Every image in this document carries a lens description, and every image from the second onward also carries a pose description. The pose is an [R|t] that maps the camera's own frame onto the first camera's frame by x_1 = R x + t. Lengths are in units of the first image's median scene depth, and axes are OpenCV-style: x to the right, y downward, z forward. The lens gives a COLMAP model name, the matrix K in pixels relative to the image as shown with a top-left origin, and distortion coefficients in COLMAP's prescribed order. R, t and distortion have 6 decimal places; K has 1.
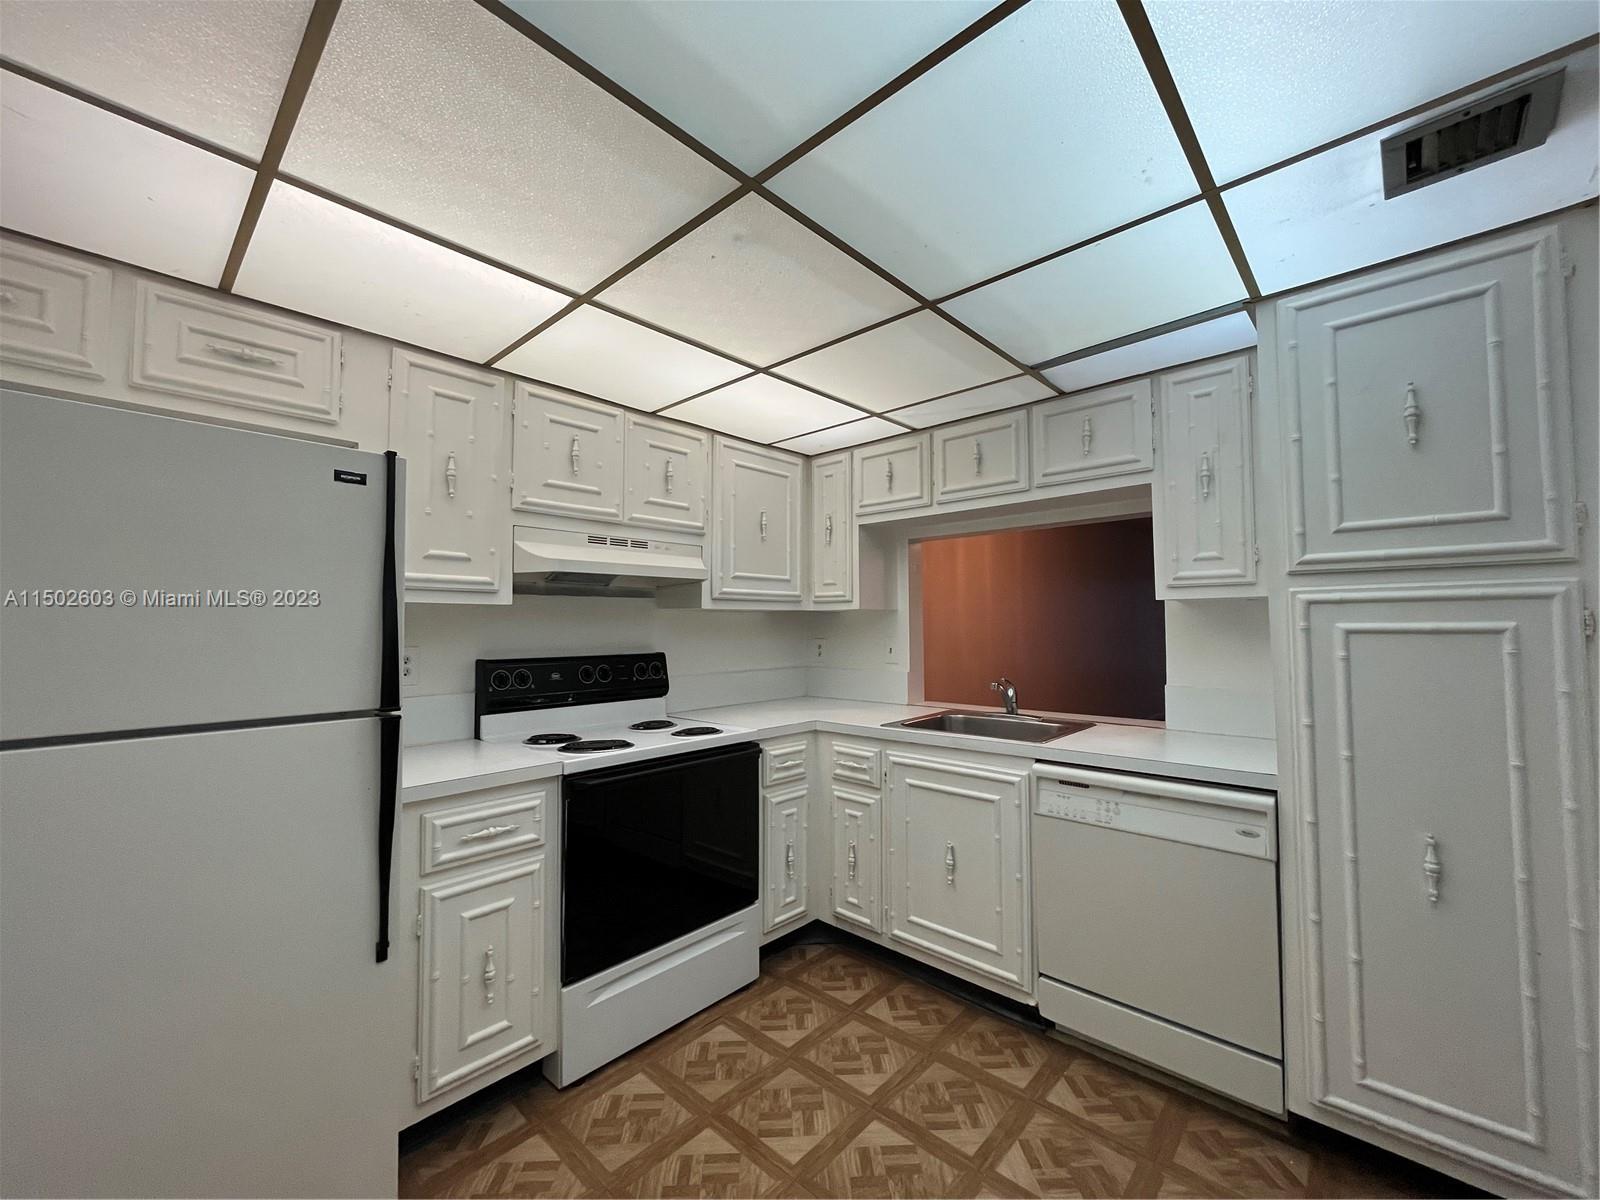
lens RADIAL K [[645.0, 0, 800.0], [0, 645.0, 600.0], [0, 0, 1]] dist [-0.001728, -0.000354]
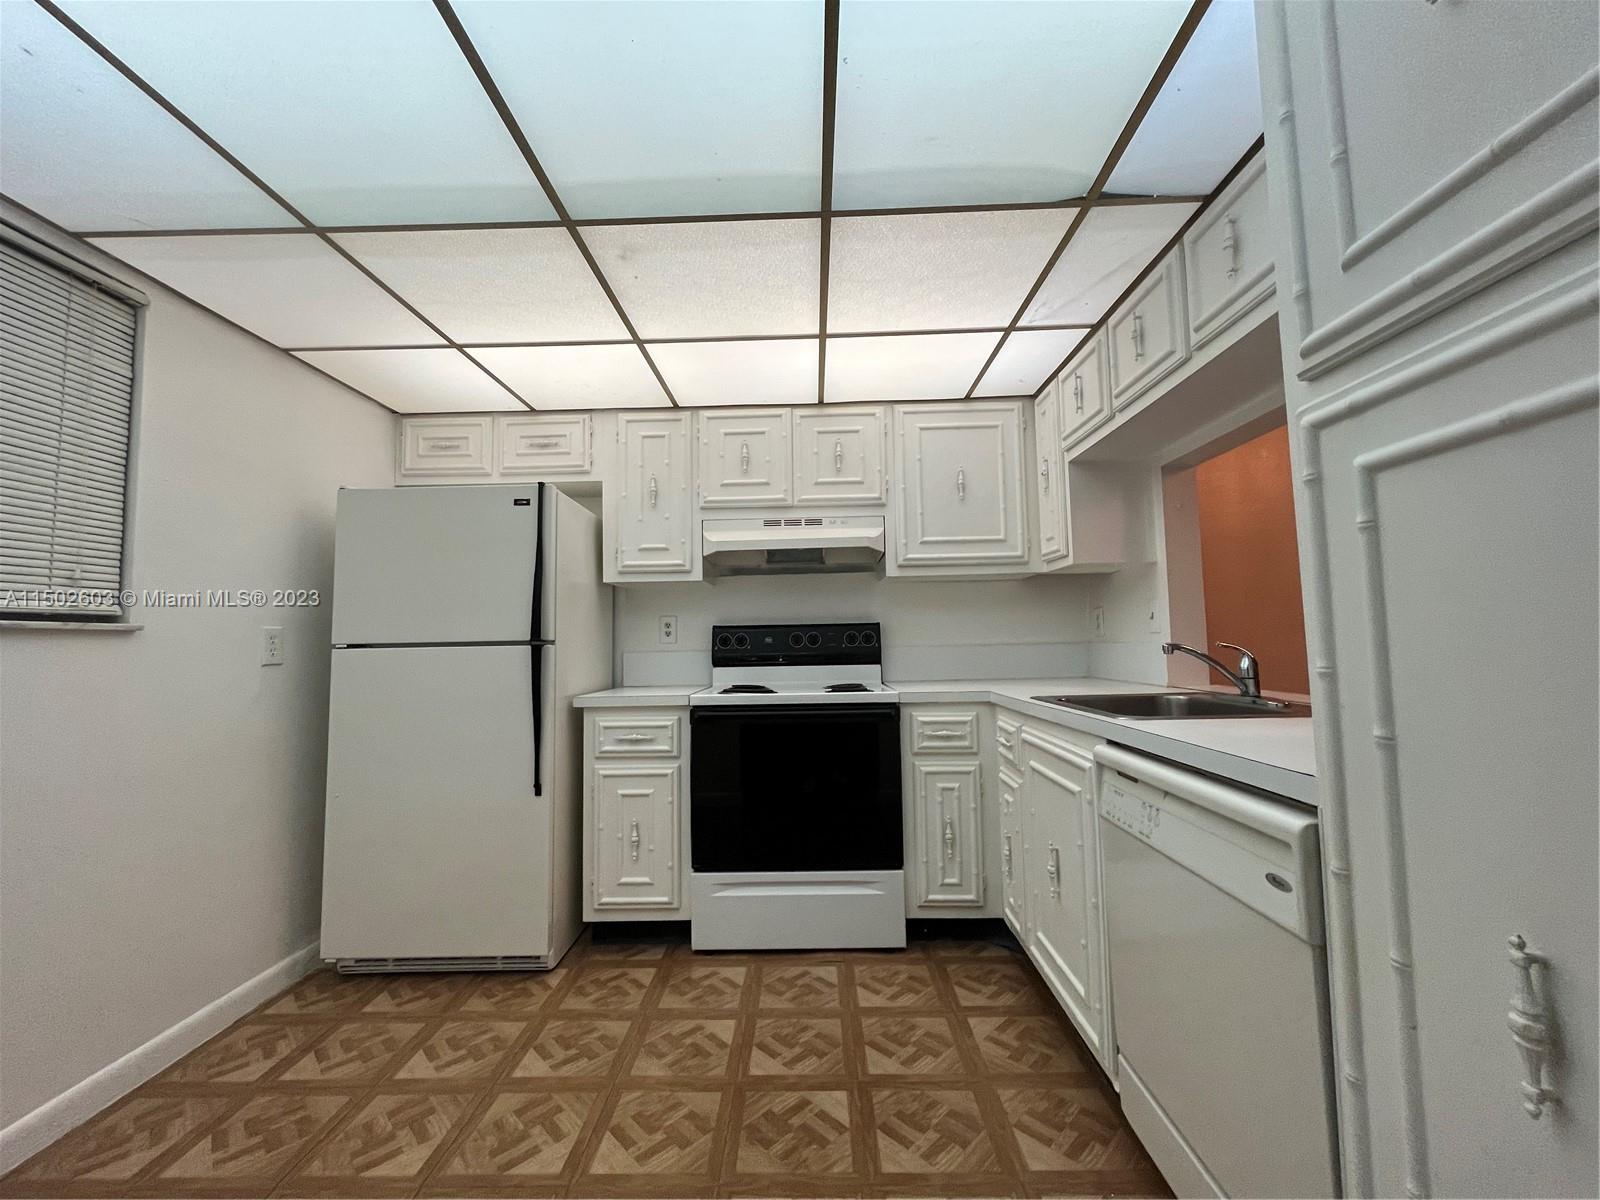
lens RADIAL K [[647.4, 0, 800.0], [0, 647.4, 600.0], [0, 0, 1]] dist [-0.000083, 0.000462]
pose [[0.659318, -0.056792, -0.749716, 0.635276], [0.046472, 0.998315, -0.034755, 0.096752], [0.750427, -0.011926, 0.660846, 0.261662]]
